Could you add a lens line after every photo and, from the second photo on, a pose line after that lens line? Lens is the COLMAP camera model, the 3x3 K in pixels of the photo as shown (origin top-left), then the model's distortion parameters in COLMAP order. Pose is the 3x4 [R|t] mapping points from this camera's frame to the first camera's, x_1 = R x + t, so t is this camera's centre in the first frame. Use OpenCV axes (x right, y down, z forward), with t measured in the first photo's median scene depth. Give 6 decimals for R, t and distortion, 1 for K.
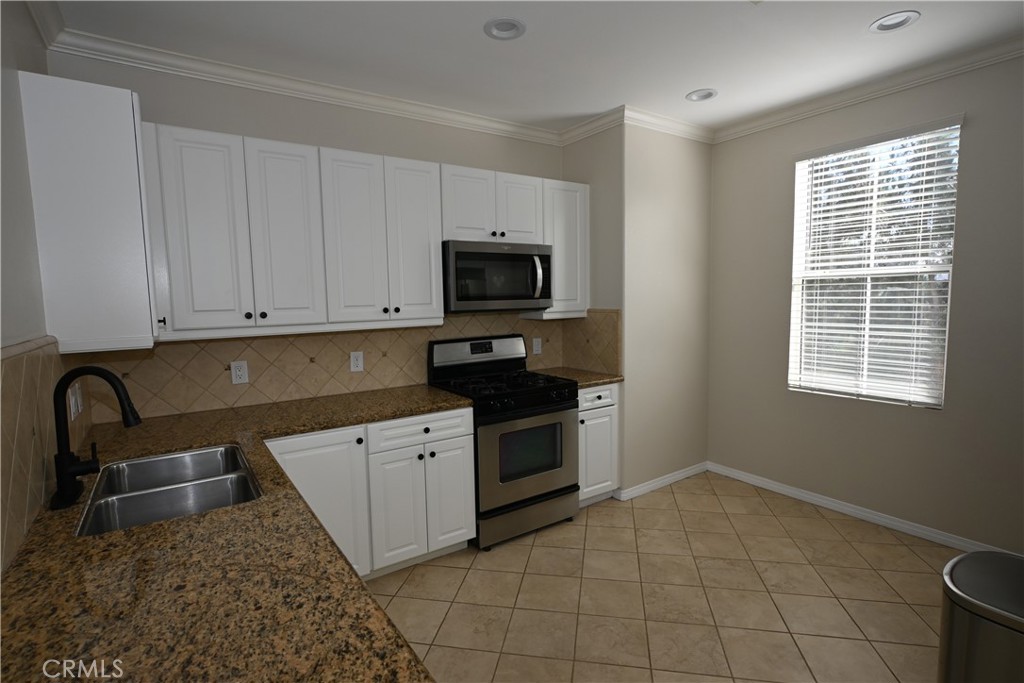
lens RADIAL K [[504.1, 0, 513.6], [0, 504.1, 342.4], [0, 0, 1]] dist [0.029984, 0.000304]
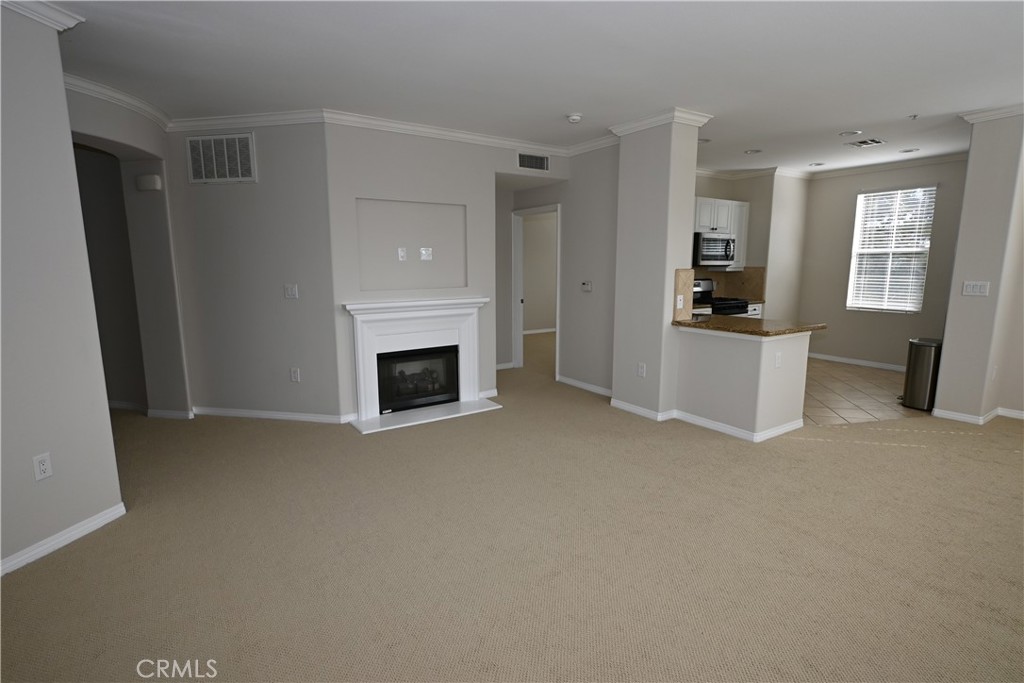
lens RADIAL K [[504.1, 0, 513.4], [0, 504.1, 344.4], [0, 0, 1]] dist [0.029984, 0.000304]
pose [[0.999663, 0.022199, 0.013460, -0.815110], [-0.022859, 0.998433, 0.051083, 0.163843], [-0.012305, -0.051373, 0.998604, -1.026722]]
